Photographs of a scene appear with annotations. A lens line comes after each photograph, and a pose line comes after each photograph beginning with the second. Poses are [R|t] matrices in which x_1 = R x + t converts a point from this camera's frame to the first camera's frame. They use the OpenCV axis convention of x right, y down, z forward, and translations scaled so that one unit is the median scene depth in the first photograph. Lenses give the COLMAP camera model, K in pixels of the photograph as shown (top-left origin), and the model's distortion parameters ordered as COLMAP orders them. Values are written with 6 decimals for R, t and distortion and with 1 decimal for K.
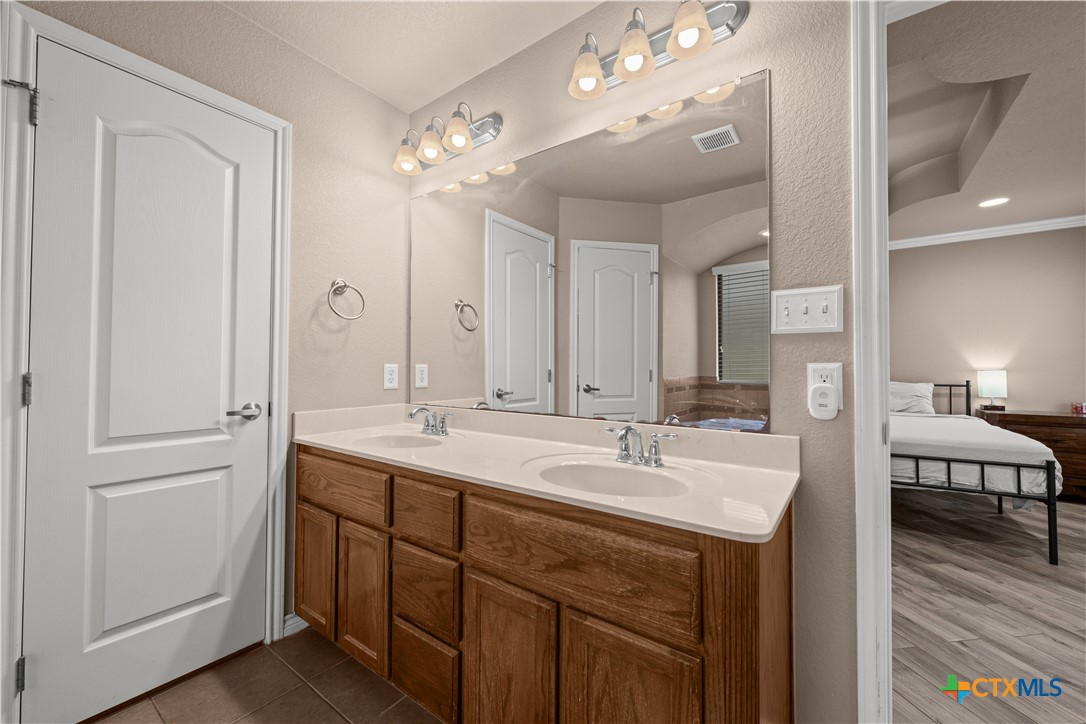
lens RADIAL K [[428.7, 0, 547.5], [0, 428.7, 362.2], [0, 0, 1]] dist [0.000767, -0.000200]
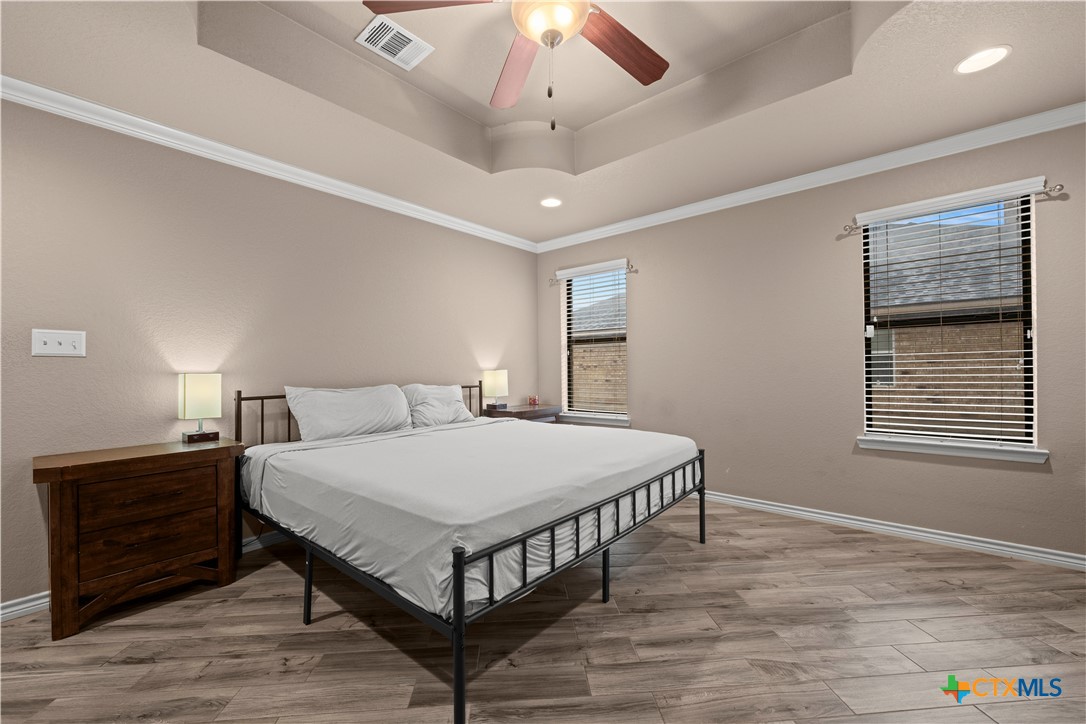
lens RADIAL K [[428.7, 0, 549.9], [0, 428.7, 368.2], [0, 0, 1]] dist [0.000767, -0.000200]
pose [[0.083661, -0.001667, 0.996493, 0.027148], [-0.005060, 0.999985, 0.002098, 0.011906], [-0.996481, -0.005218, 0.083652, 0.798888]]
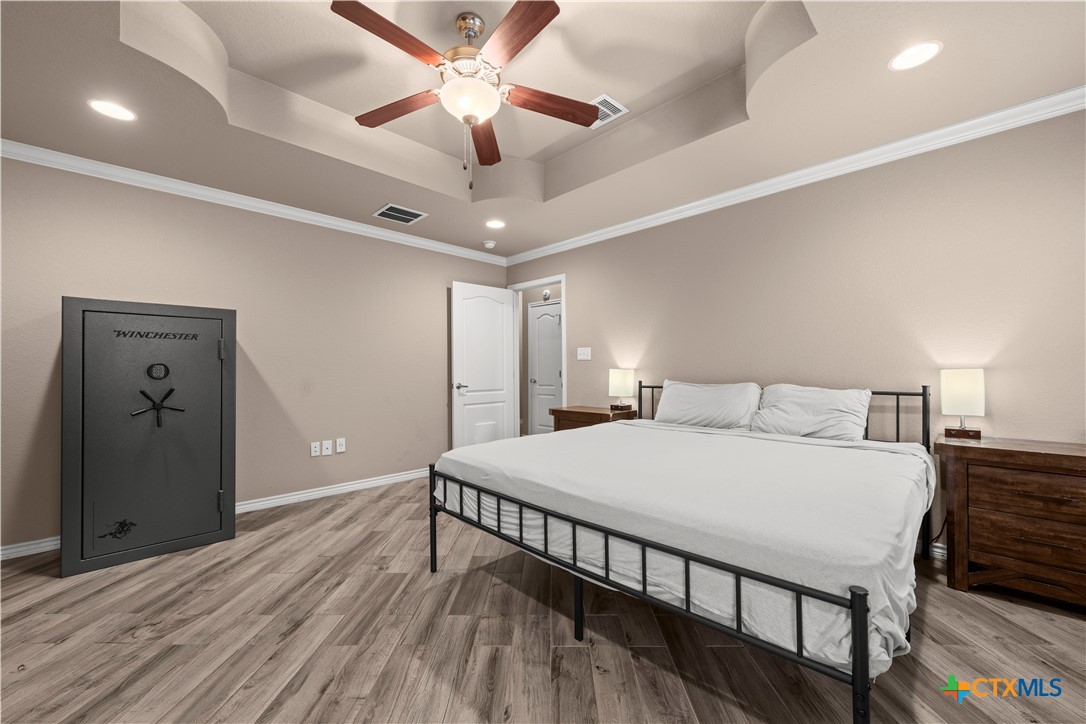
lens RADIAL K [[428.7, 0, 547.4], [0, 428.7, 366.4], [0, 0, 1]] dist [0.000767, -0.000200]
pose [[0.986631, -0.006367, -0.162845, 0.582814], [0.008390, 0.999896, 0.011740, 0.004162], [0.162754, -0.012949, 0.986582, 0.337144]]
